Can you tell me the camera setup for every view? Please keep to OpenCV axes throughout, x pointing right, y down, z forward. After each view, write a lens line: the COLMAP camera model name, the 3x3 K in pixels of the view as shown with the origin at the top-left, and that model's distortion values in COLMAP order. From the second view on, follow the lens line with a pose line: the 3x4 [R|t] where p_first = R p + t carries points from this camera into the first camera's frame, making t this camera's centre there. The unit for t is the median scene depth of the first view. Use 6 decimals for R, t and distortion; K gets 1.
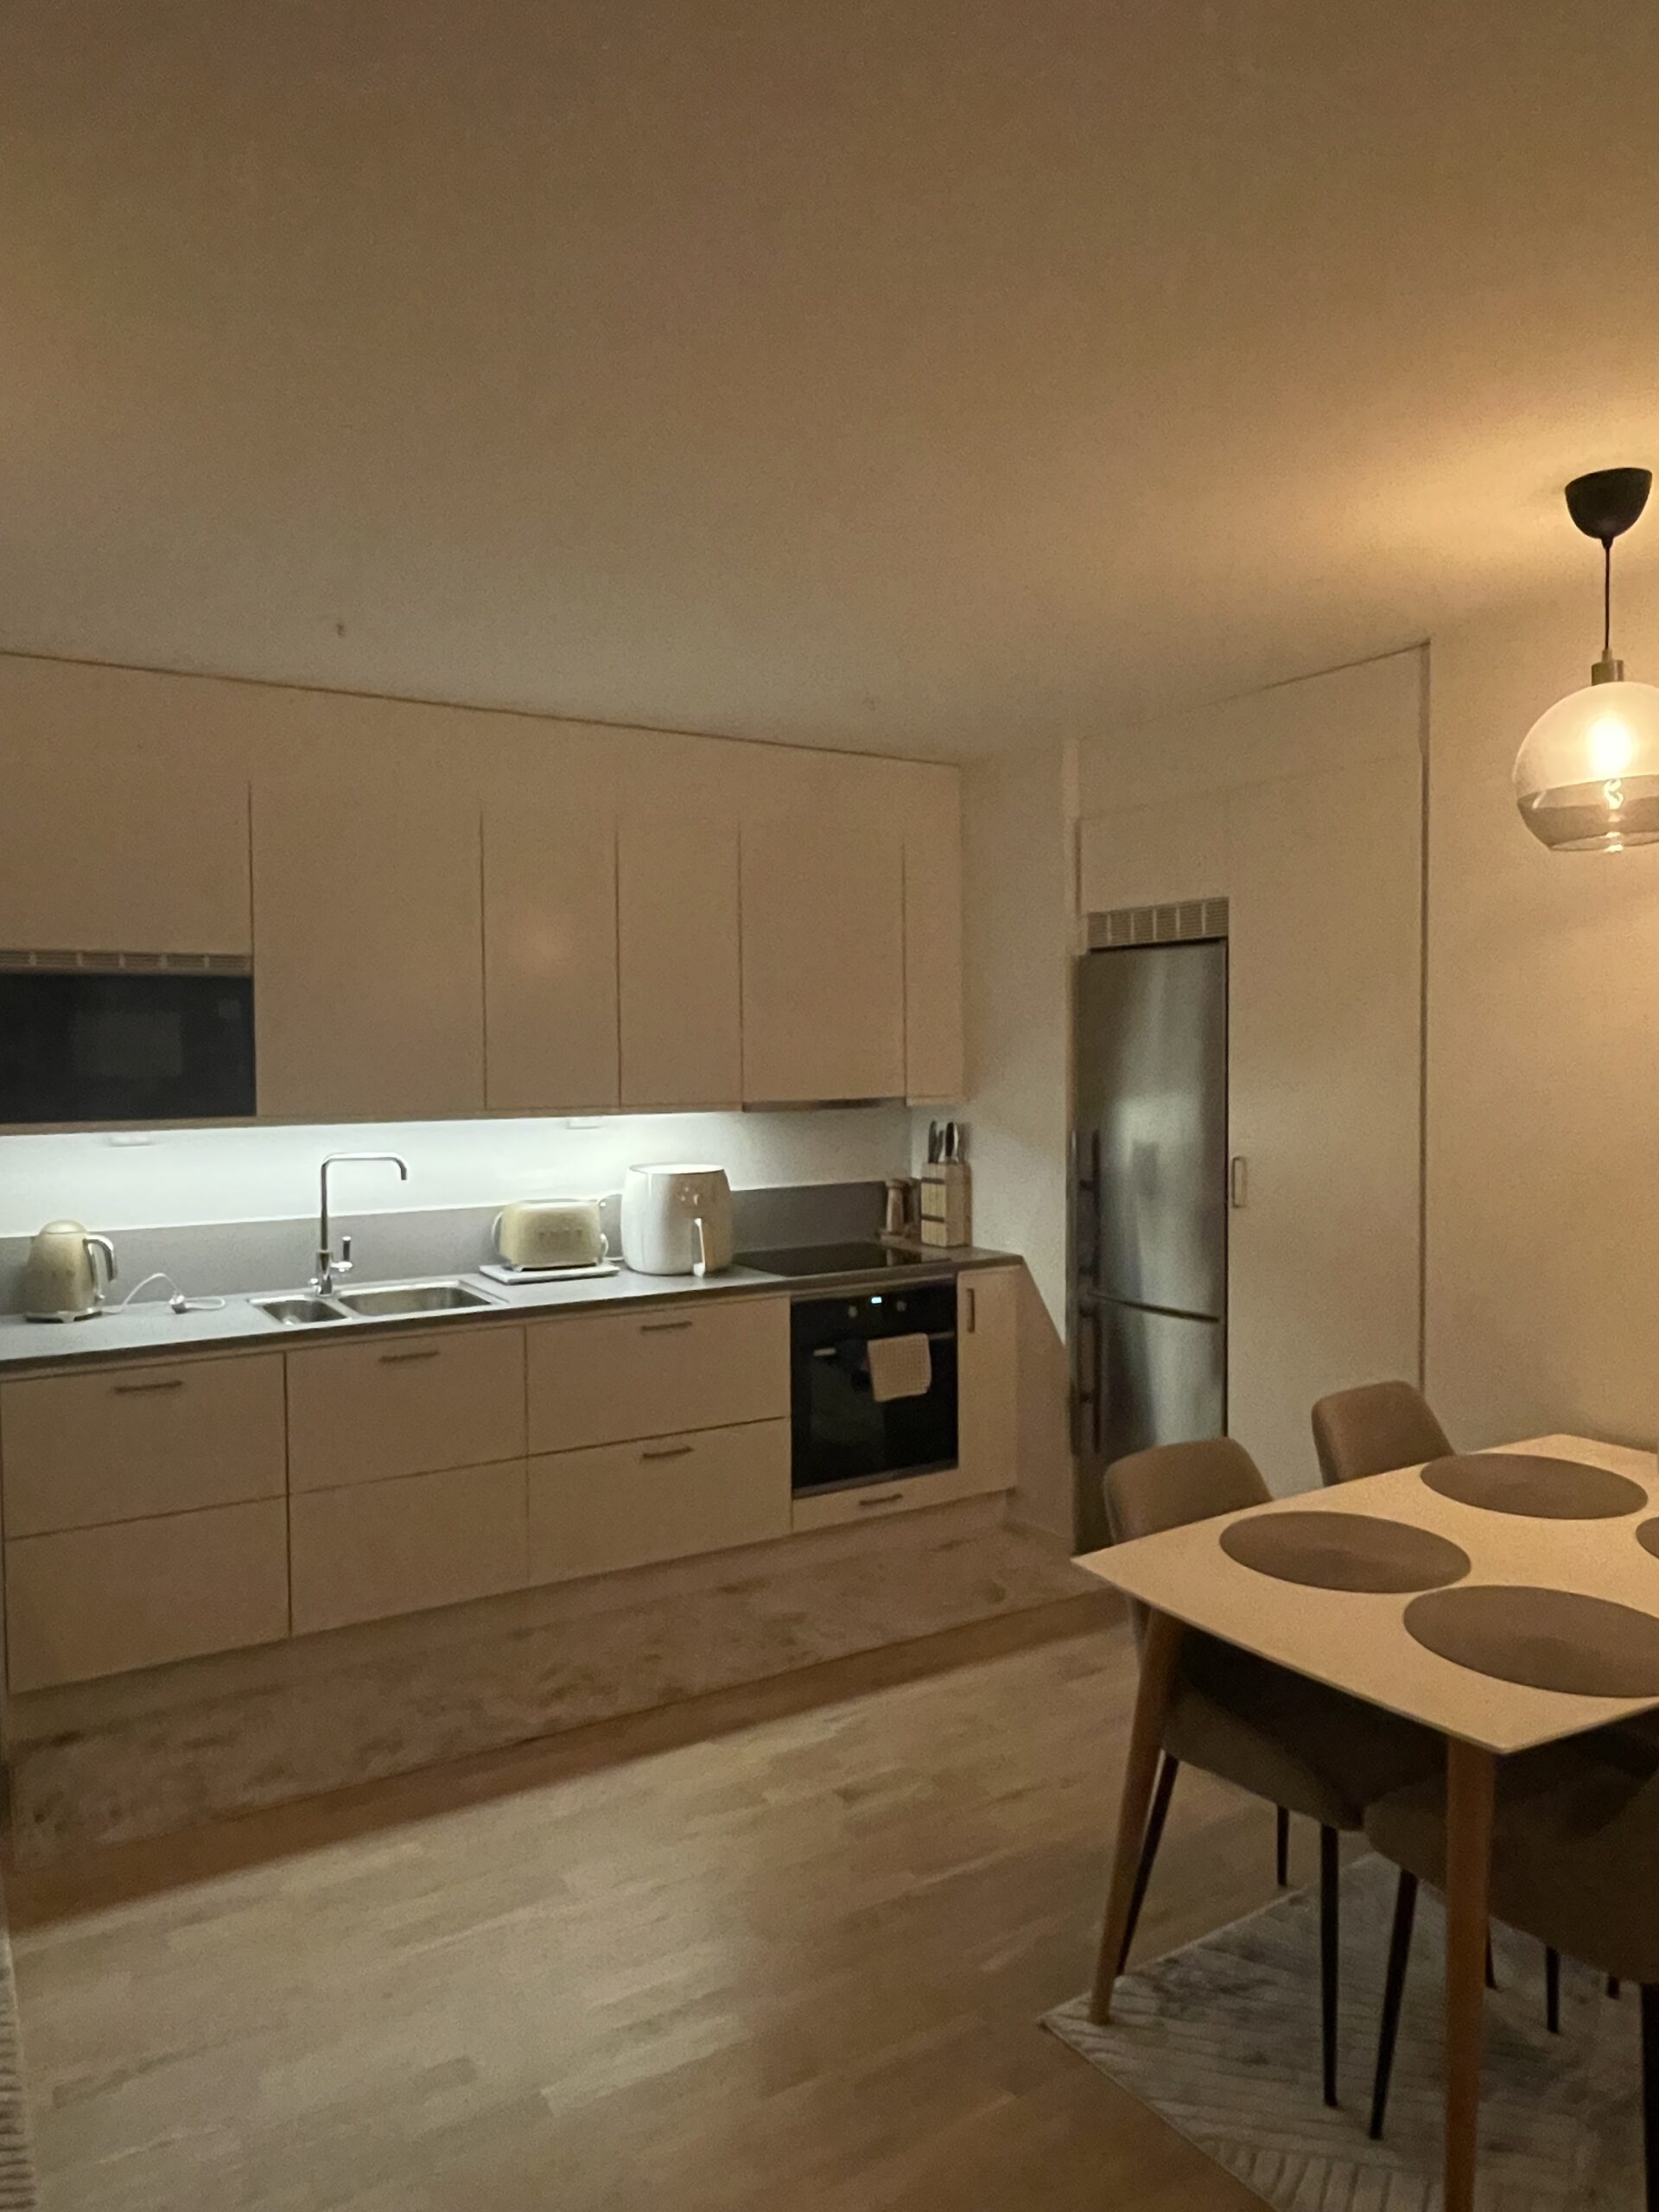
lens RADIAL K [[1449.3, 0, 828.2], [0, 1449.3, 1121.8], [0, 0, 1]] dist [-0.027628, -0.000197]
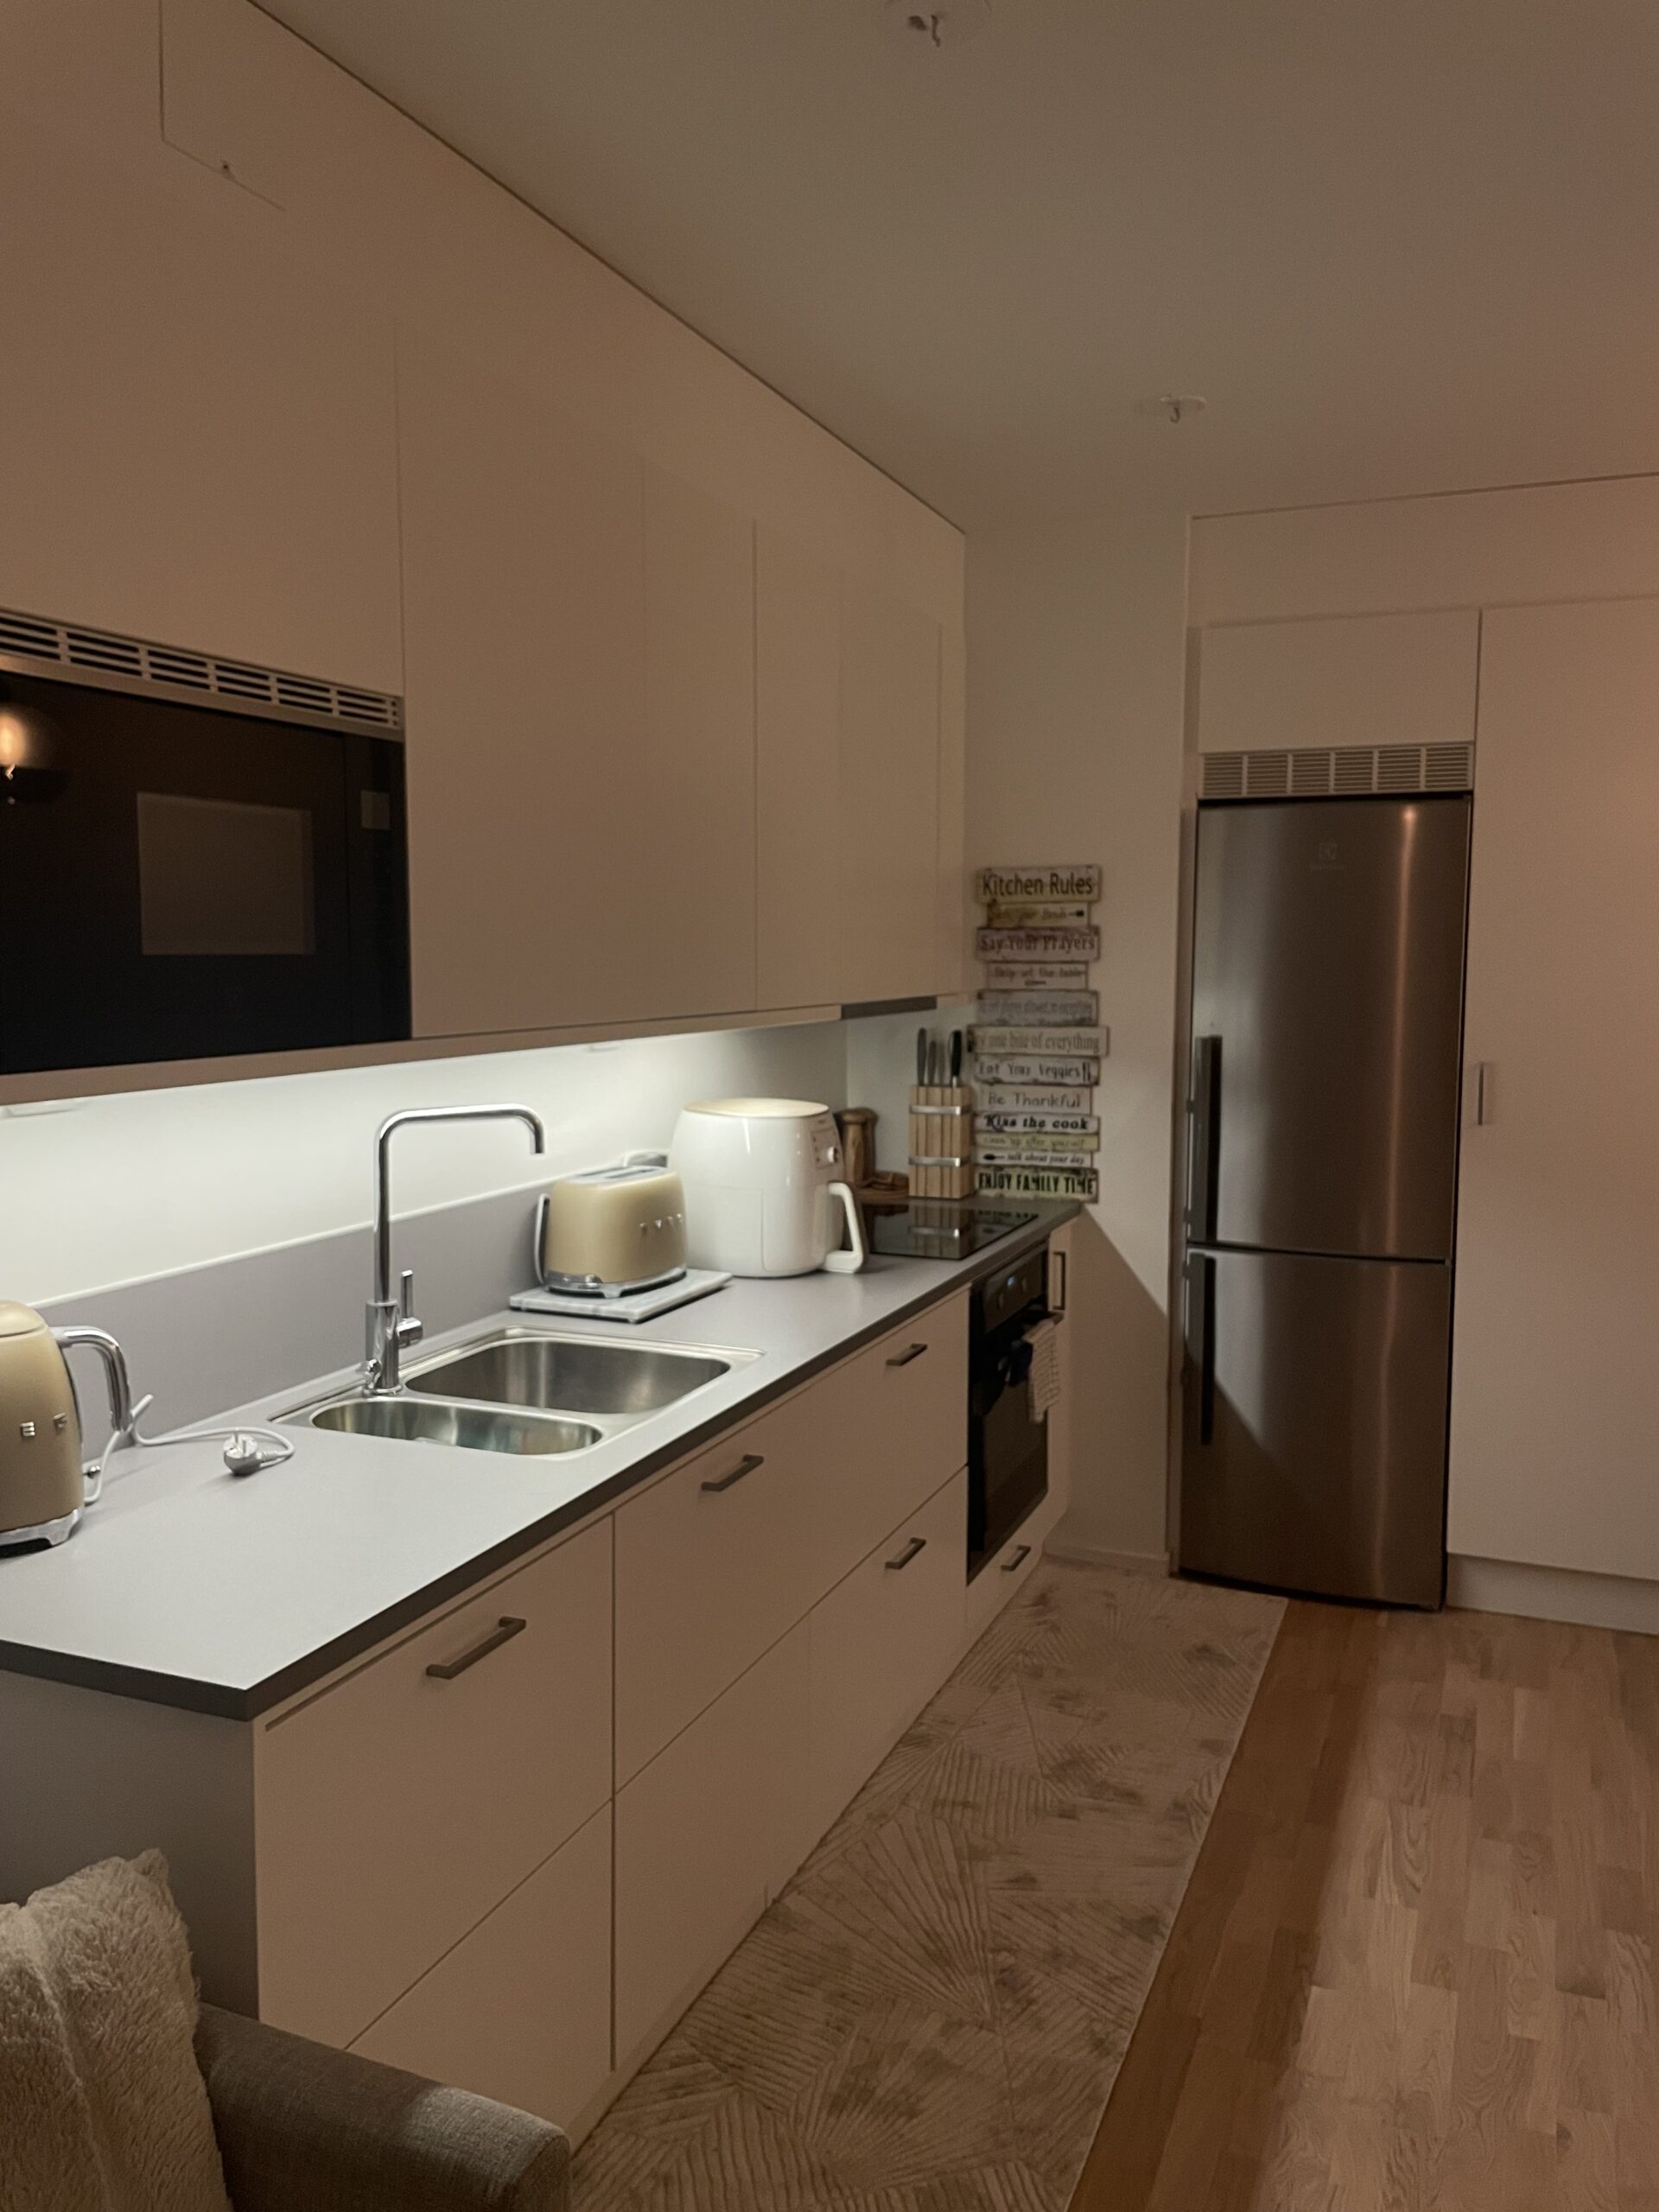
lens RADIAL K [[1676.0, 0, 835.6], [0, 1676.0, 1093.2], [0, 0, 1]] dist [0.026188, -0.014052]
pose [[0.806818, -0.041497, 0.589341, -0.581849], [0.021191, 0.998921, 0.041325, -0.005040], [-0.590420, -0.020852, 0.806827, 0.441341]]
